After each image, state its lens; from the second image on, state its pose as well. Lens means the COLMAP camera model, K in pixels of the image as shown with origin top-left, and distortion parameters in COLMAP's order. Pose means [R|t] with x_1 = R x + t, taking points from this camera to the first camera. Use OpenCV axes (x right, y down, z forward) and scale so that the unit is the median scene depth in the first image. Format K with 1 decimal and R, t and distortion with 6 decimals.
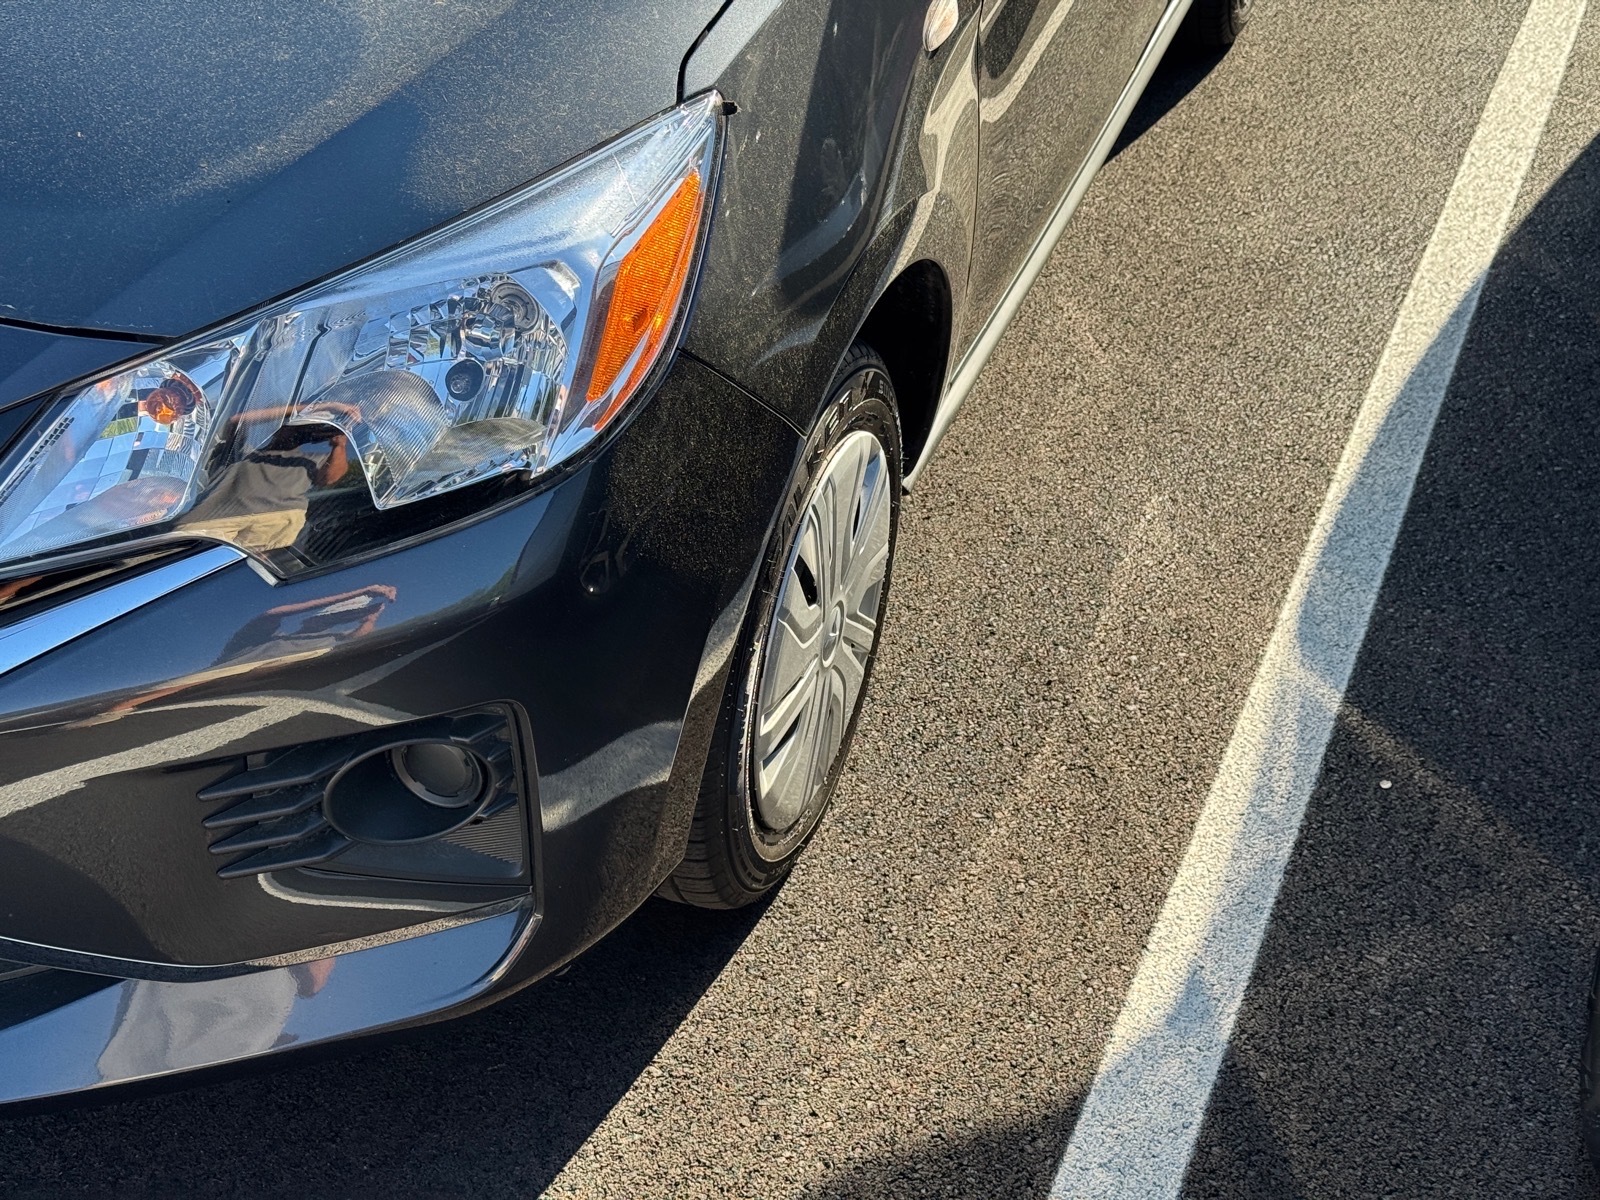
lens RADIAL K [[2100.1, 0, 842.0], [0, 2100.1, 656.3], [0, 0, 1]] dist [0.182567, -0.385693]
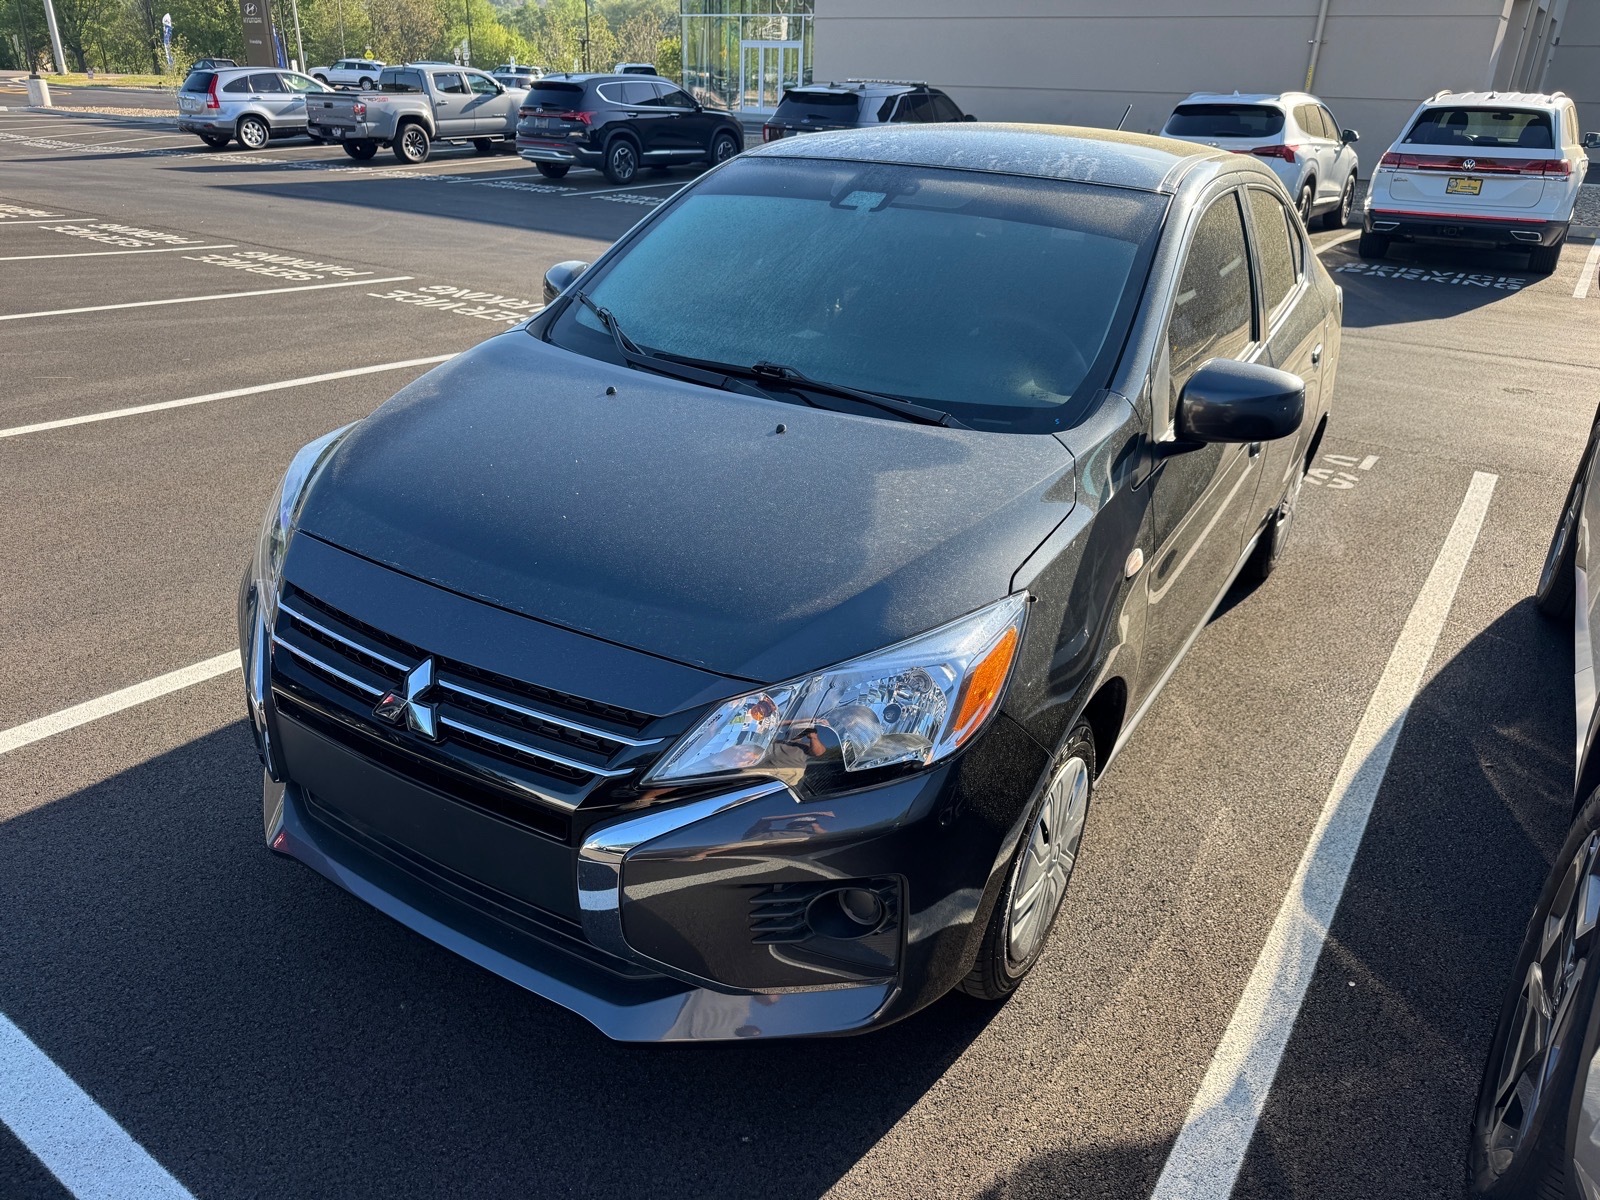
lens RADIAL K [[1108.8, 0, 824.2], [0, 1108.8, 607.6], [0, 0, 1]] dist [0.003151, -0.009606]
pose [[0.978148, 0.090440, -0.187206, -0.042307], [-0.128855, 0.970352, -0.204484, -0.000298], [0.163162, 0.224139, 0.960802, -0.069087]]
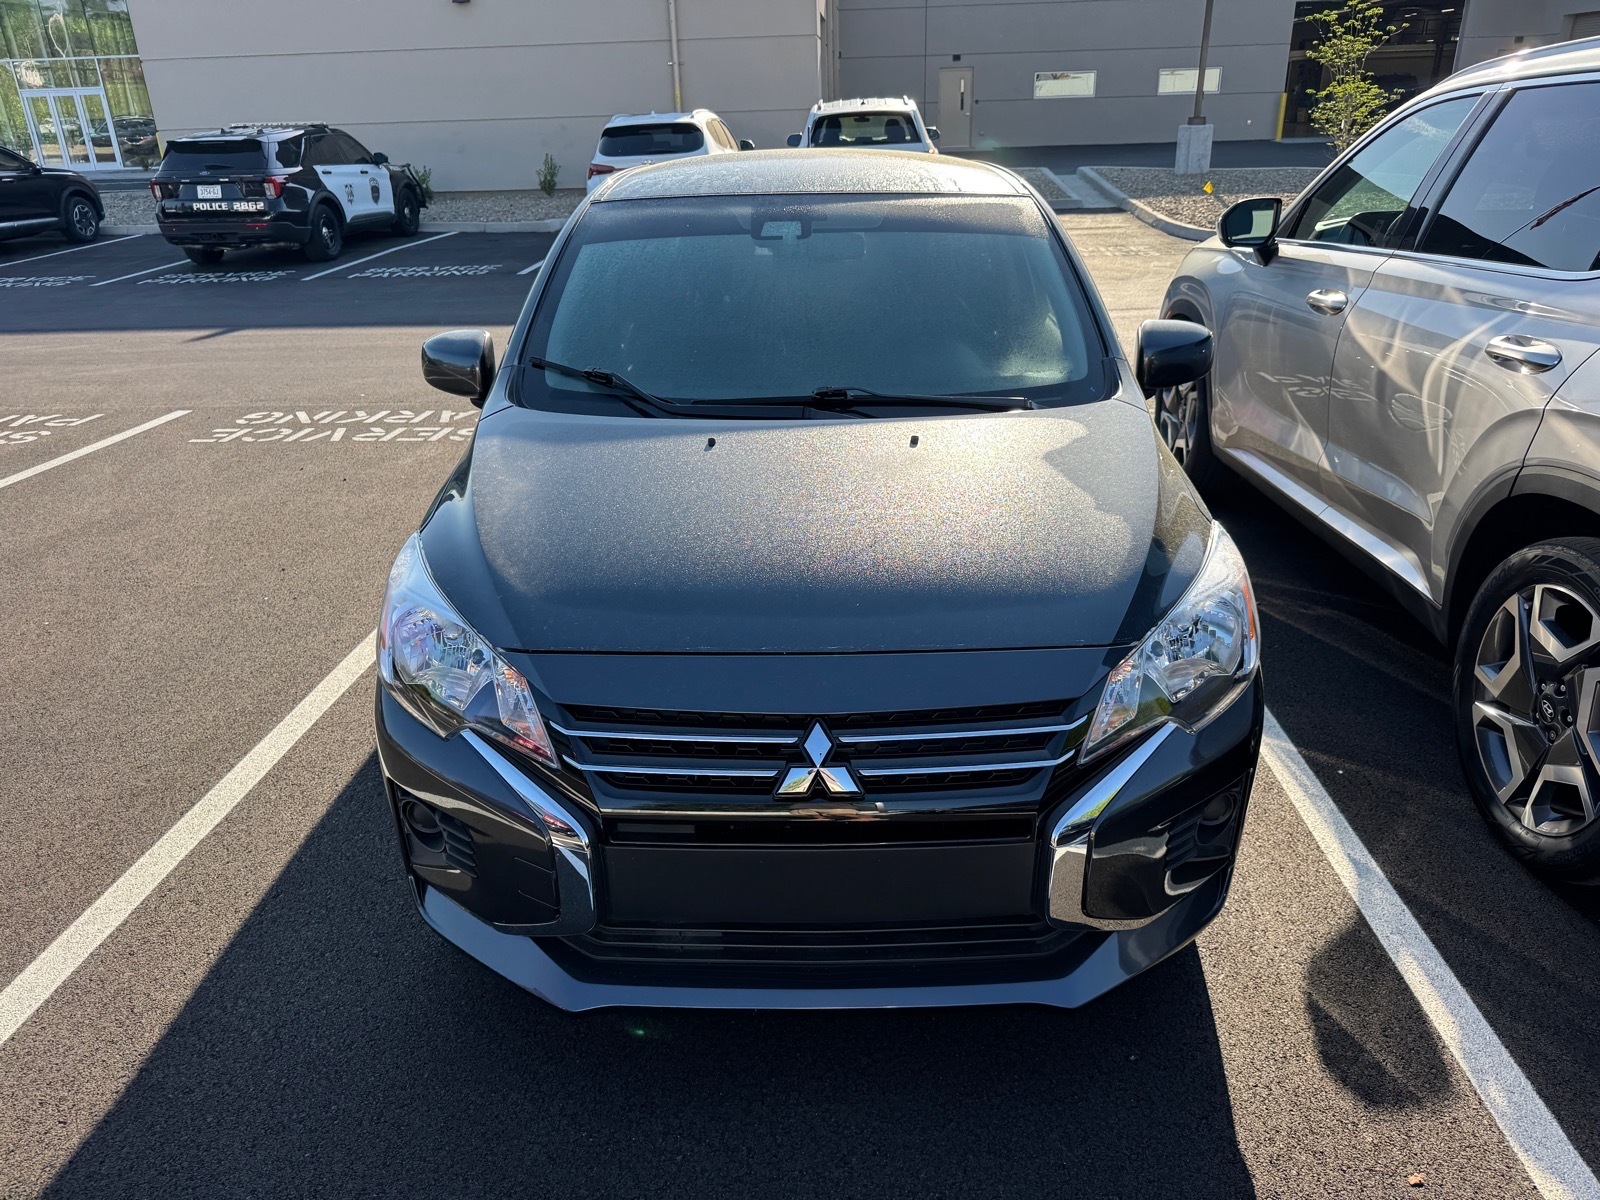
lens RADIAL K [[1111.1, 0, 798.8], [0, 1111.1, 609.5], [0, 0, 1]] dist [0.032097, -0.036751]
pose [[0.941893, -0.184082, 0.280983, -0.698123], [0.244295, 0.949509, -0.196855, -0.015662], [-0.230558, 0.254059, 0.939307, -0.092730]]
